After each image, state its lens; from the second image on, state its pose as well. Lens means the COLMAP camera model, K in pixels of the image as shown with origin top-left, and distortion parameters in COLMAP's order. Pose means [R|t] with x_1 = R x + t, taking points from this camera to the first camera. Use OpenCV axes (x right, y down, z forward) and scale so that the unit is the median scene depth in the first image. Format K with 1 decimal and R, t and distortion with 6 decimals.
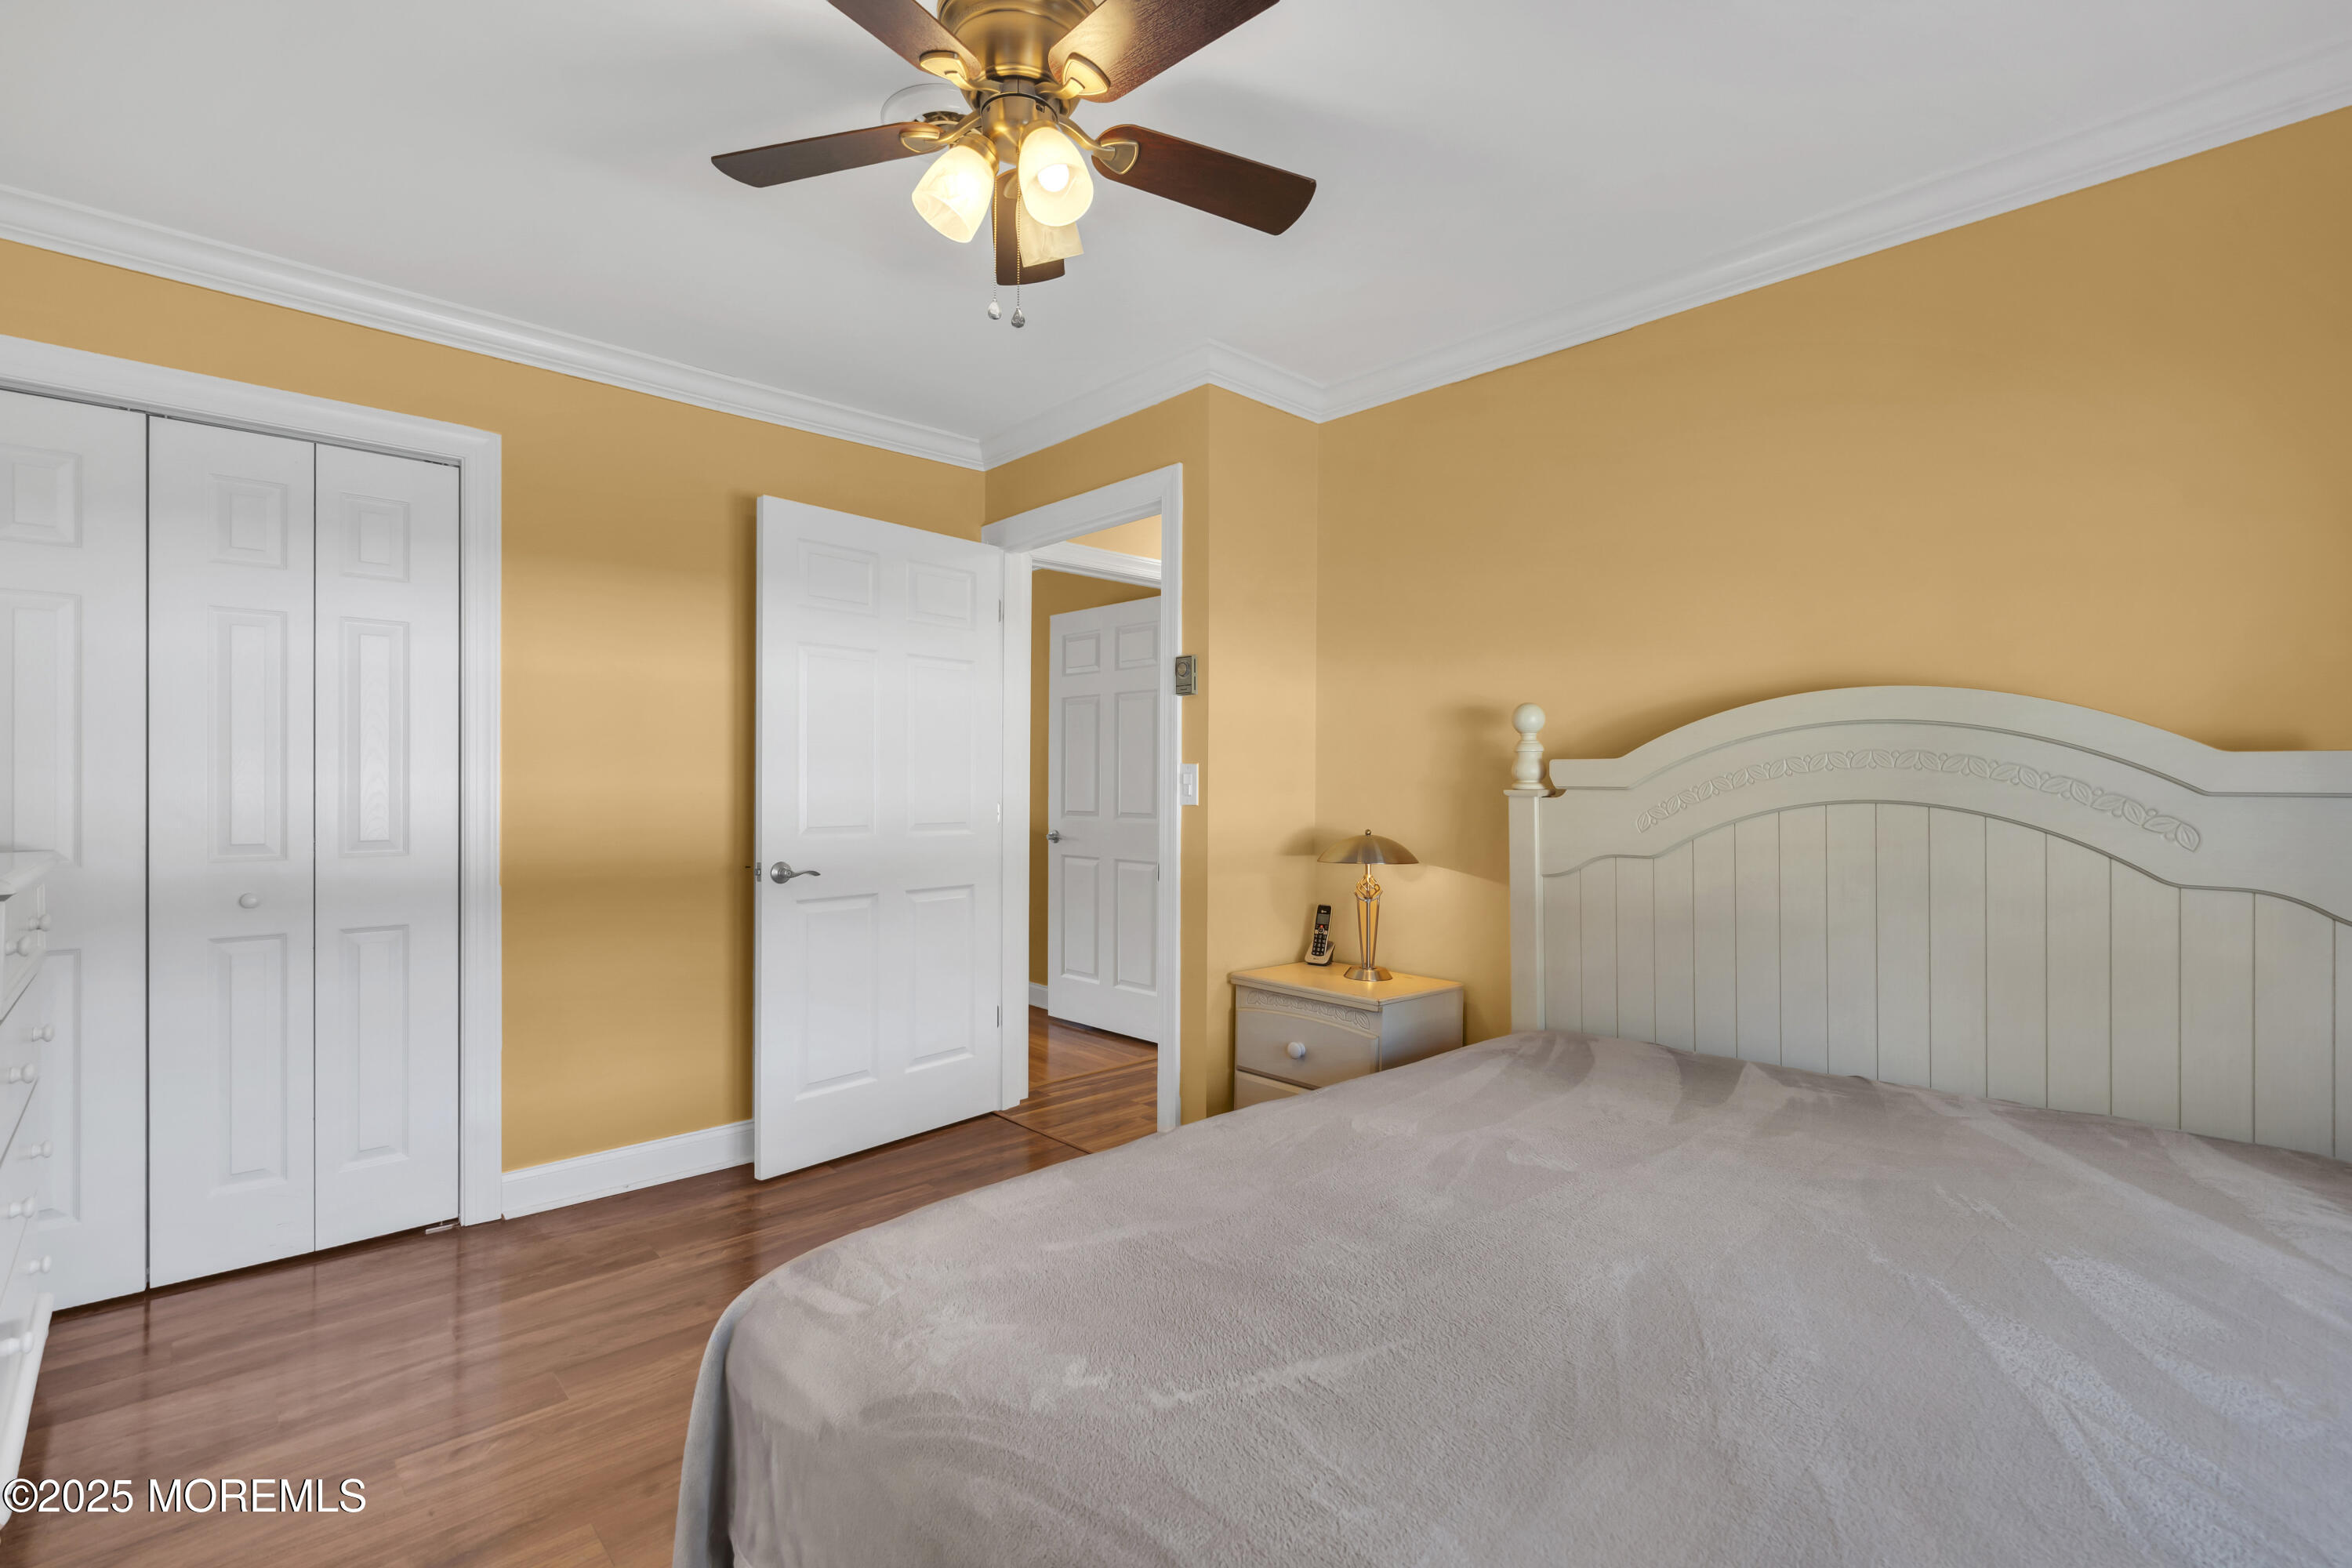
lens RADIAL K [[1071.4, 0, 1171.2], [0, 1071.4, 779.5], [0, 0, 1]] dist [-0.002540, 0.001520]
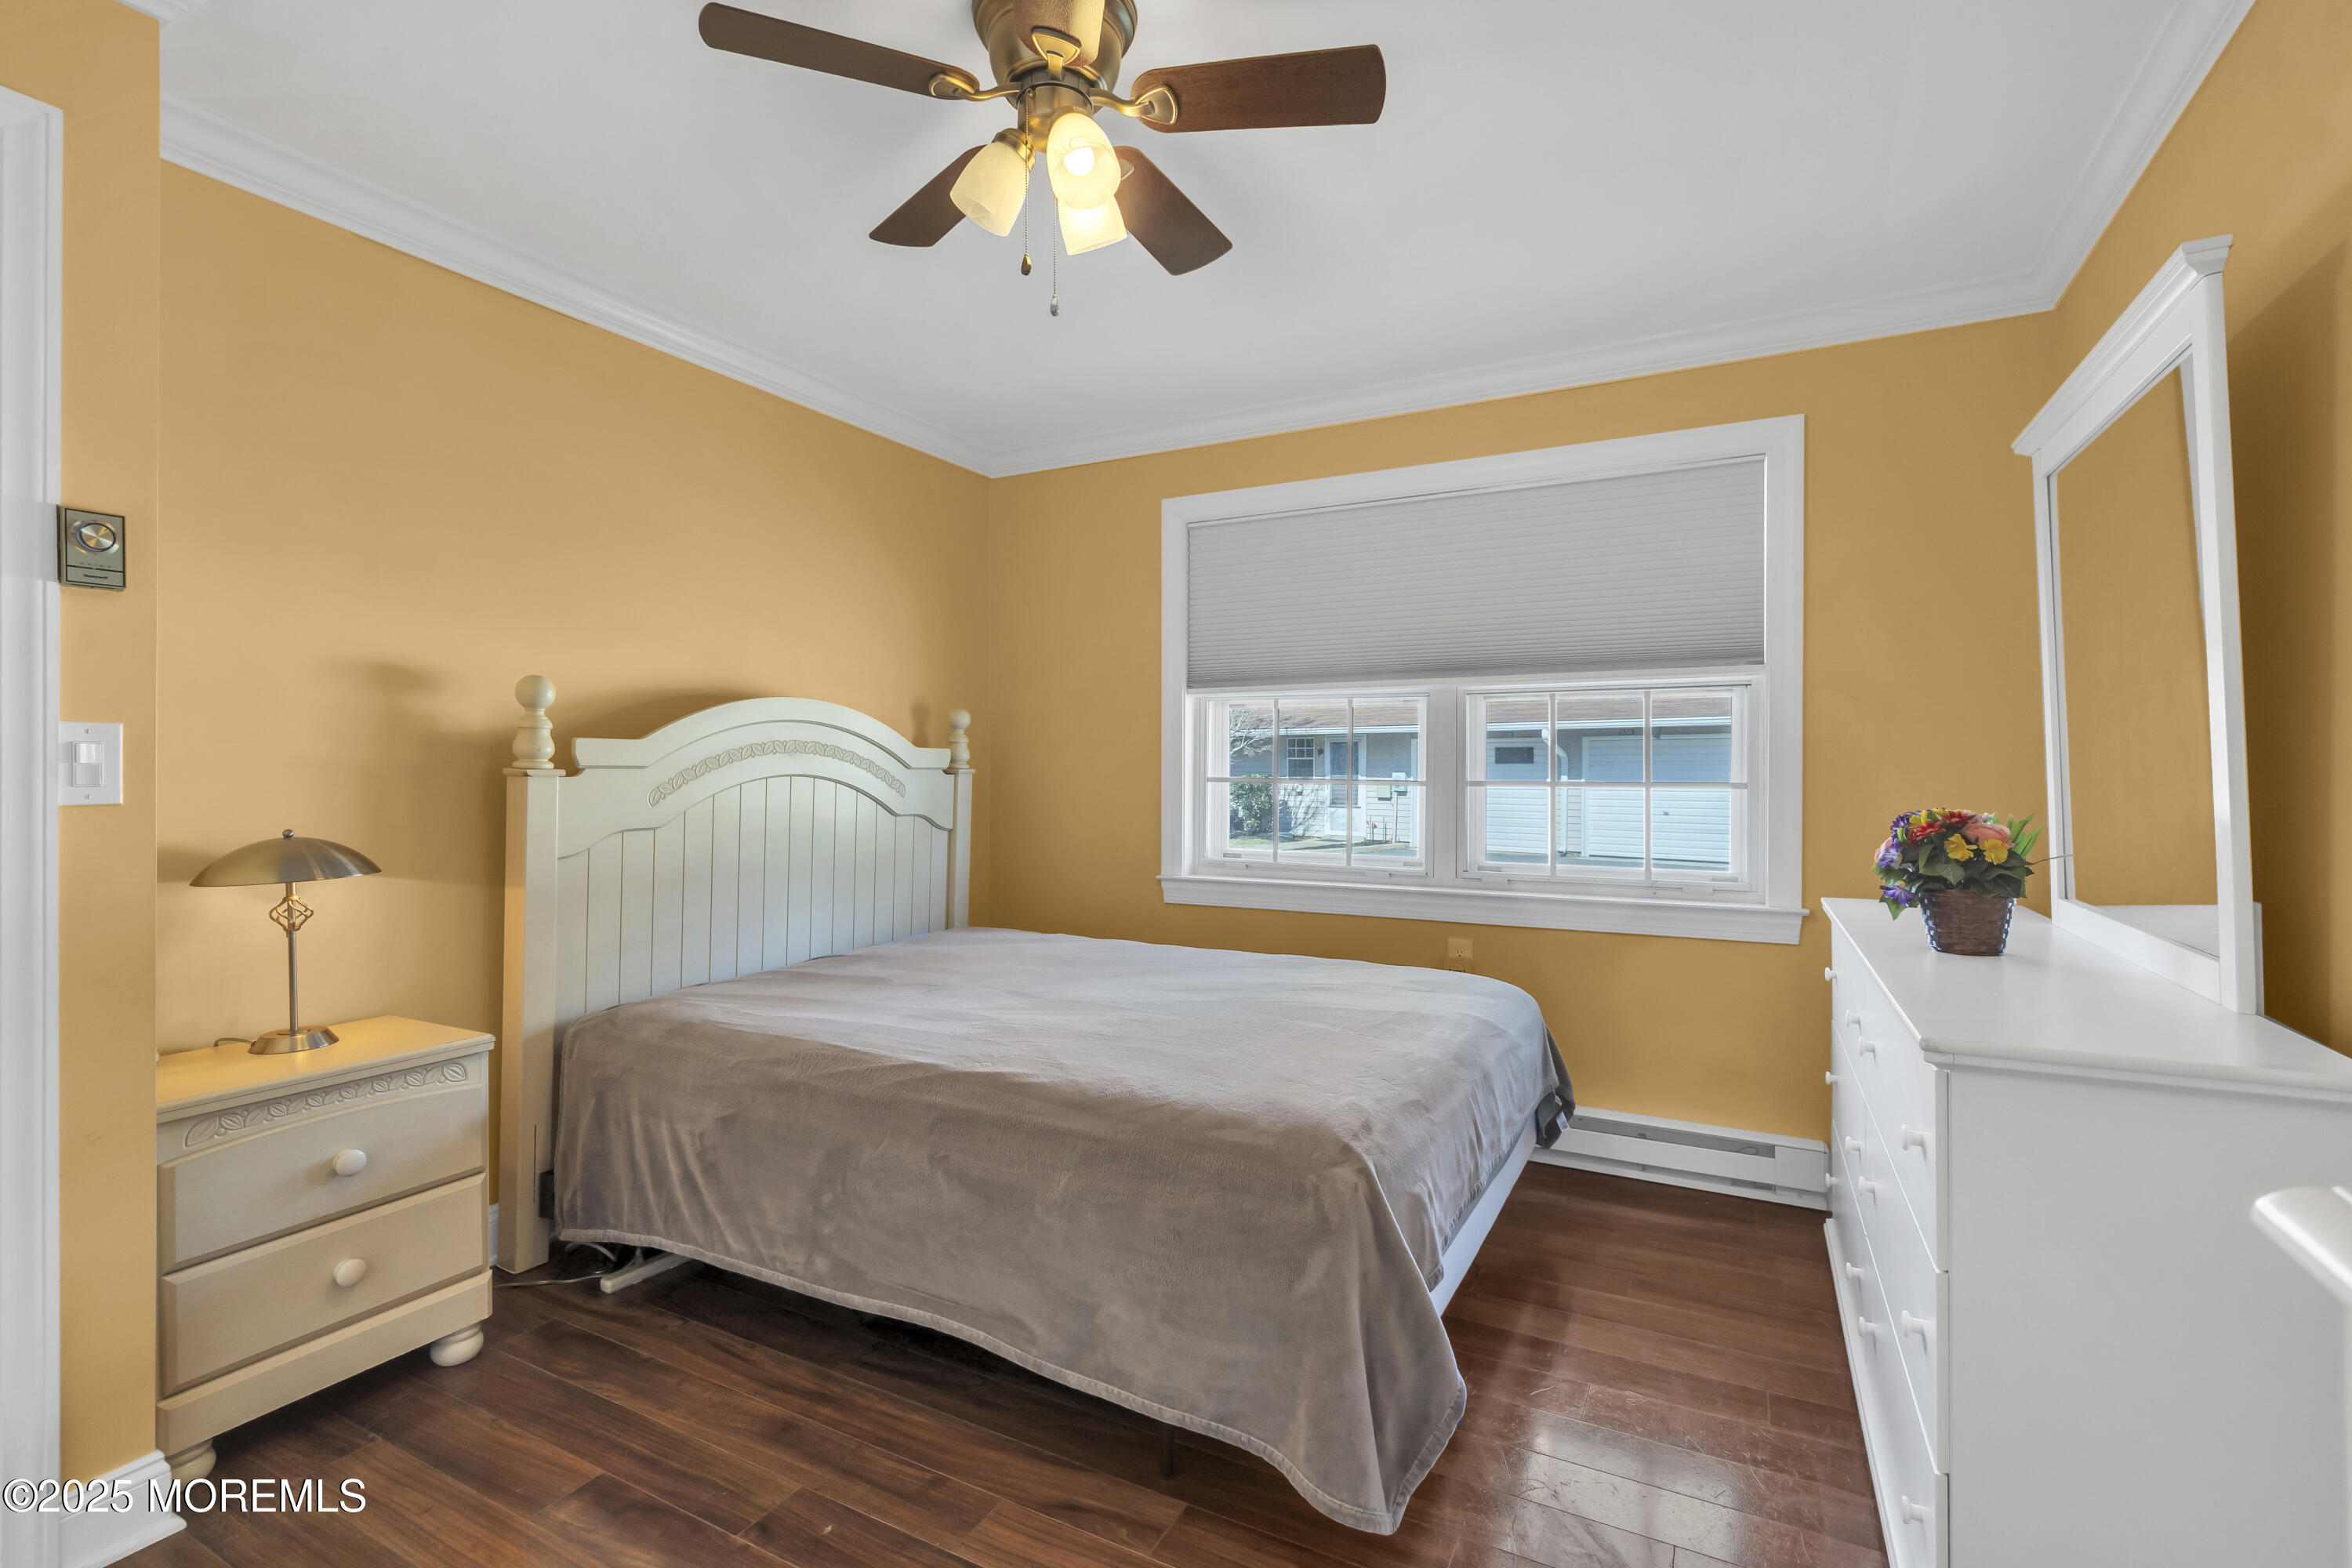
lens RADIAL K [[1071.4, 0, 1171.2], [0, 1071.4, 779.5], [0, 0, 1]] dist [-0.002540, 0.001520]
pose [[-0.312999, -0.014874, 0.949637, -0.720109], [-0.004171, 0.999889, 0.014287, 0.003492], [-0.949744, 0.000511, -0.313026, 0.774346]]
